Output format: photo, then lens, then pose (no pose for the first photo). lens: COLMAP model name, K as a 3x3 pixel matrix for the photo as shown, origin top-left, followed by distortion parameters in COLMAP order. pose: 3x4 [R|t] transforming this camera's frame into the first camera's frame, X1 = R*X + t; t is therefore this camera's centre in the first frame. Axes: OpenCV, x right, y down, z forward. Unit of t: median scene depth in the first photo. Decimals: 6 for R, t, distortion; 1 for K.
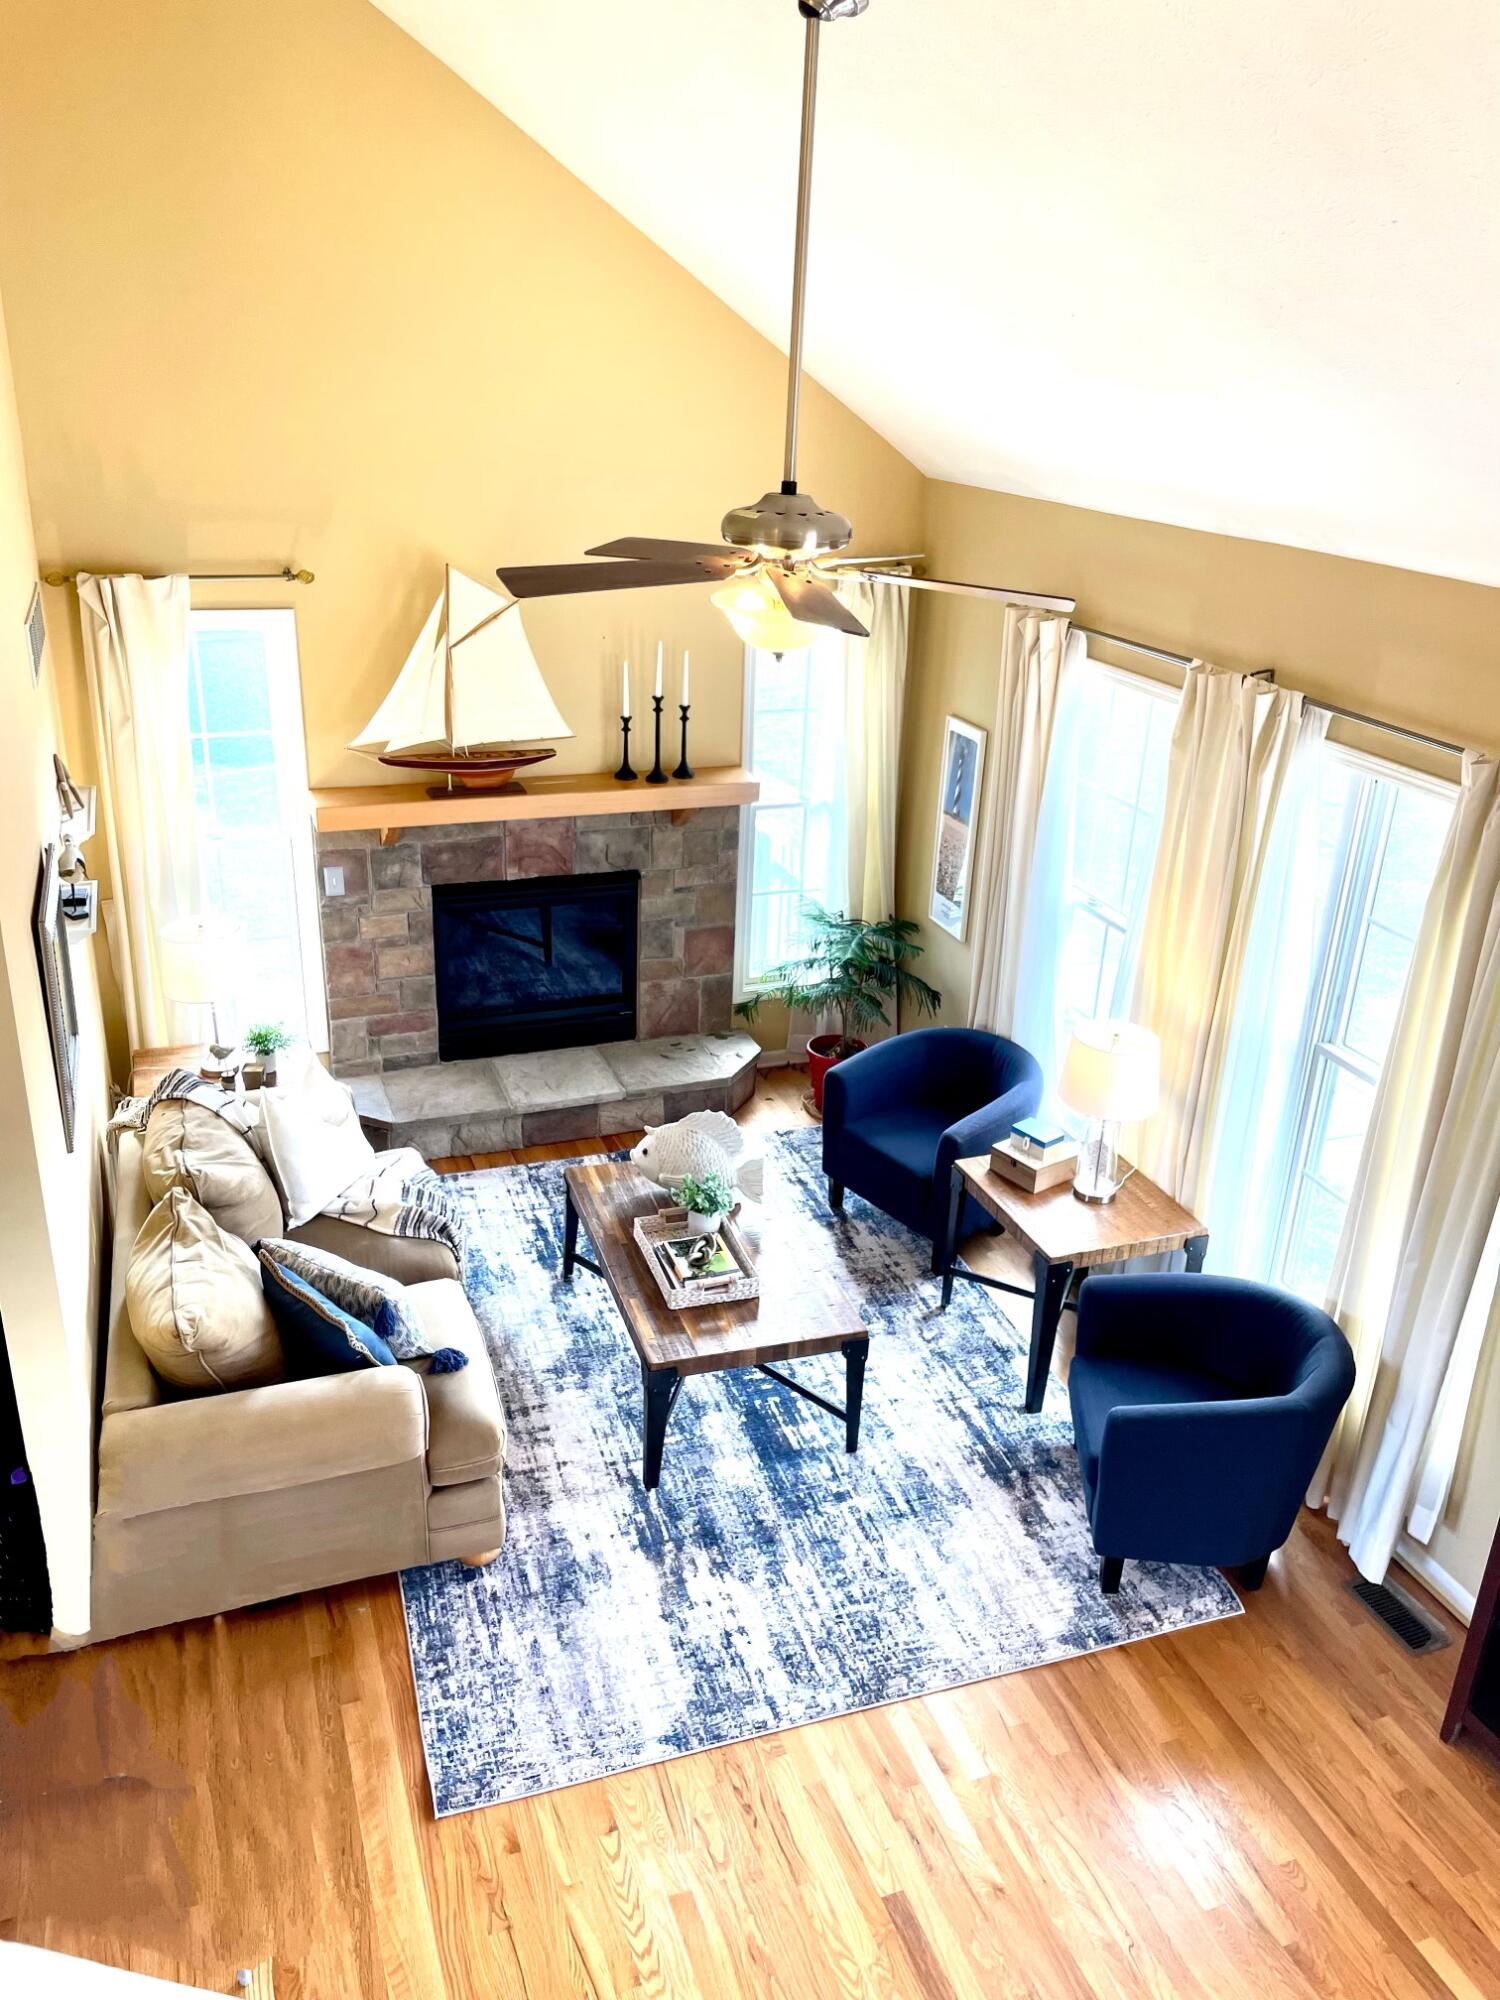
lens RADIAL K [[1540.3, 0, 749.5], [0, 1540.3, 968.3], [0, 0, 1]] dist [0.104505, -0.160148]
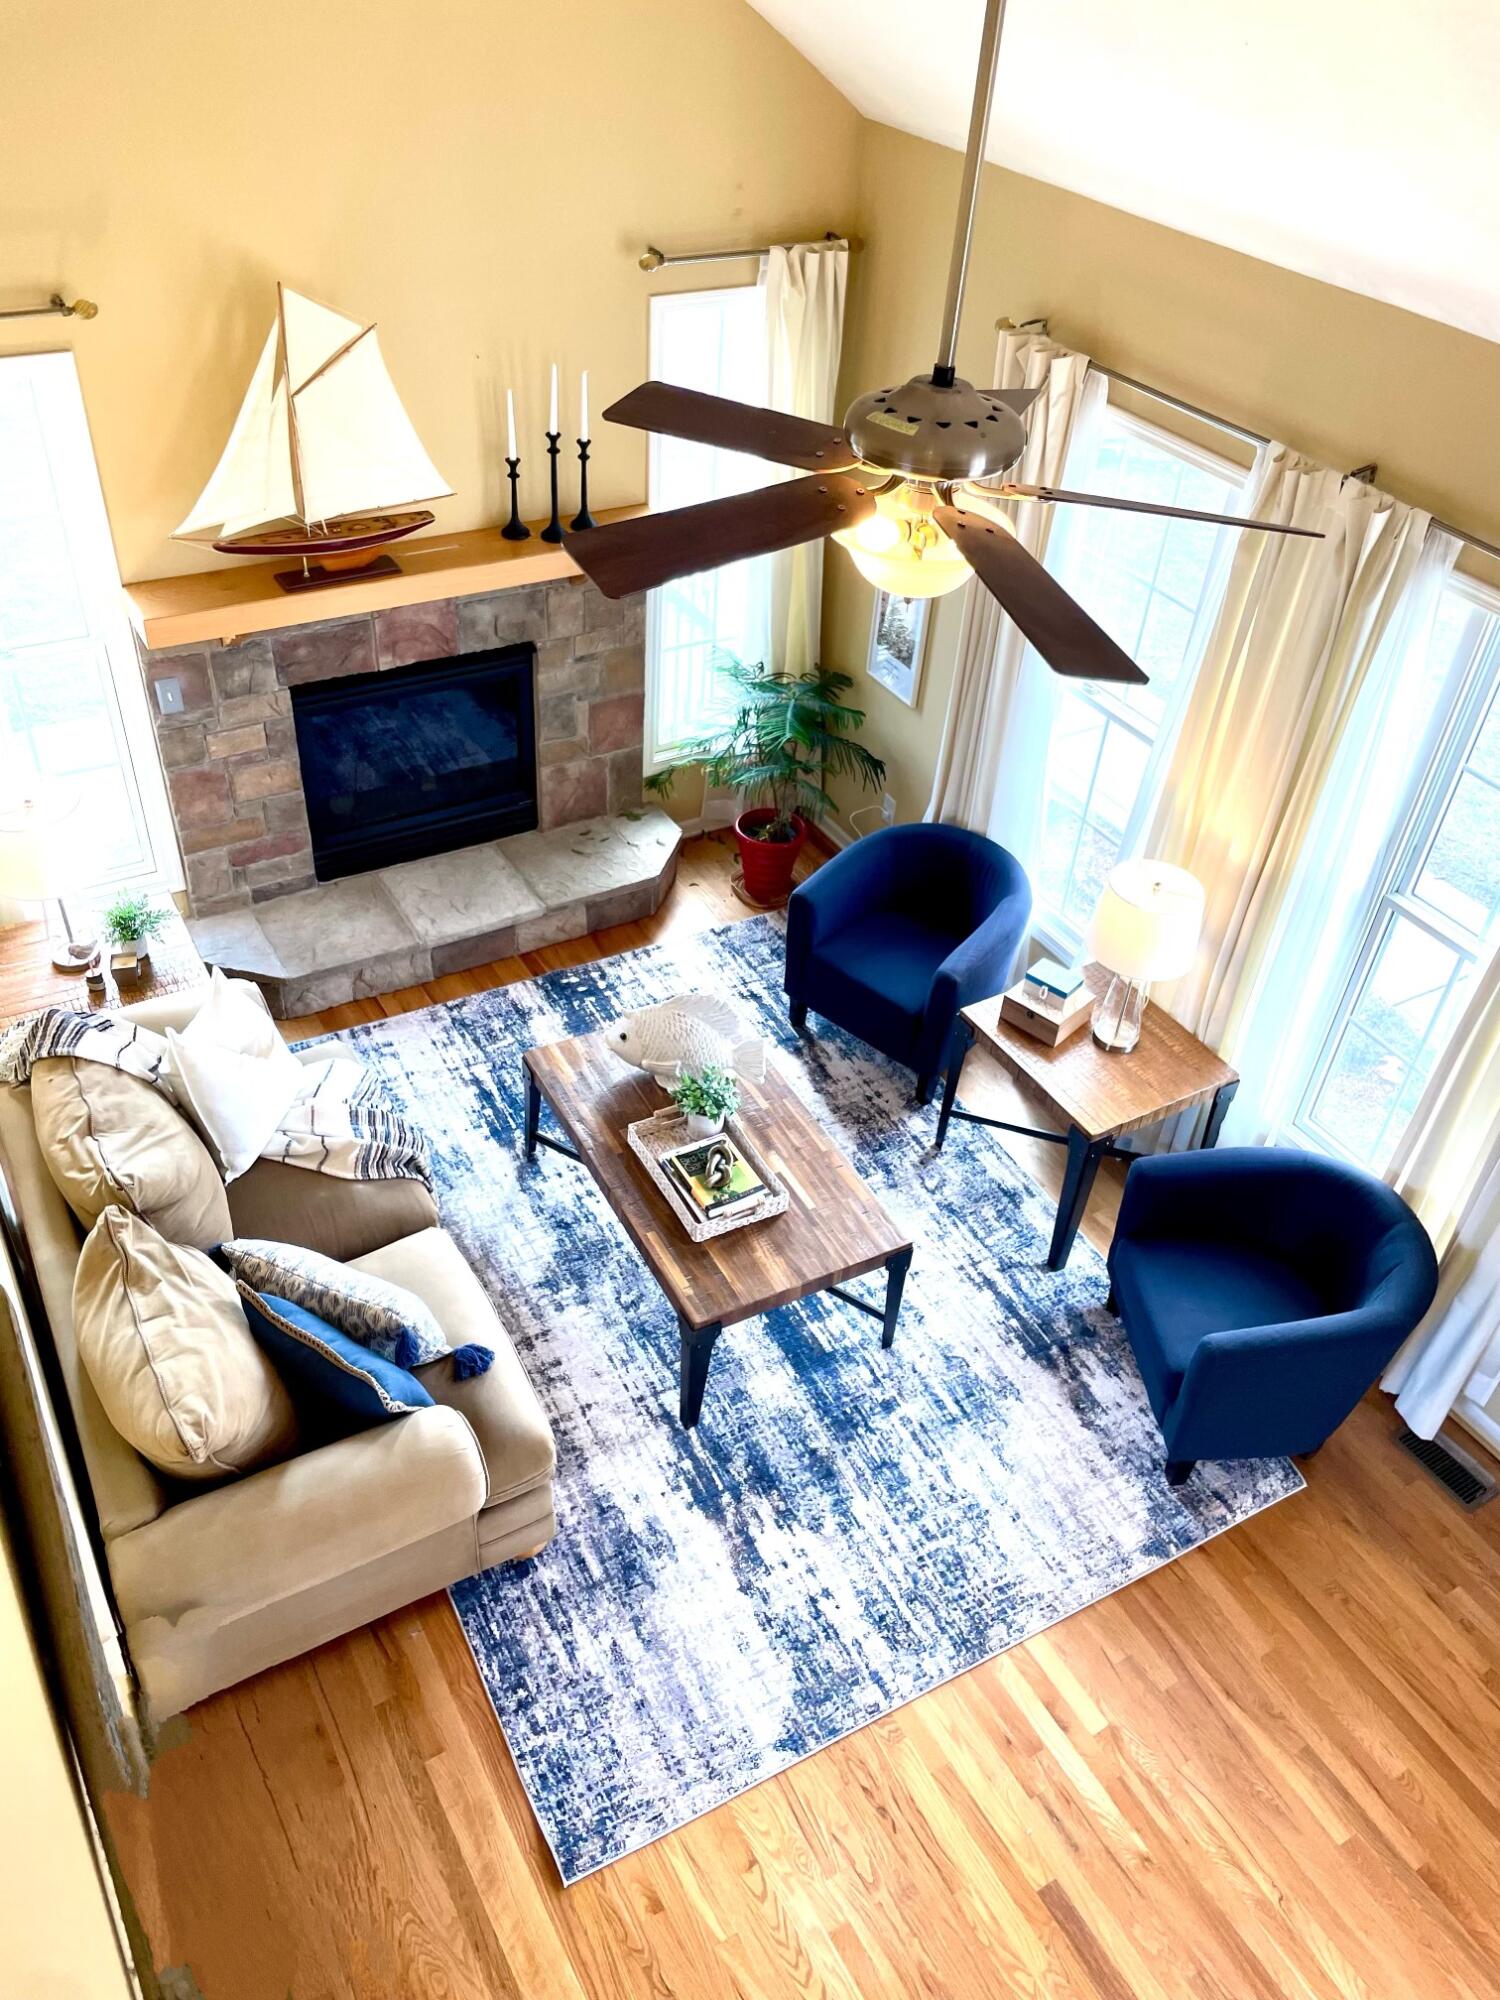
lens RADIAL K [[1540.3, 0, 749.5], [0, 1540.3, 968.3], [0, 0, 1]] dist [0.104505, -0.160148]
pose [[0.984196, -0.089106, 0.153028, -0.143153], [0.040888, 0.955174, 0.293209, -0.192631], [-0.172295, -0.282318, 0.943722, 0.194950]]
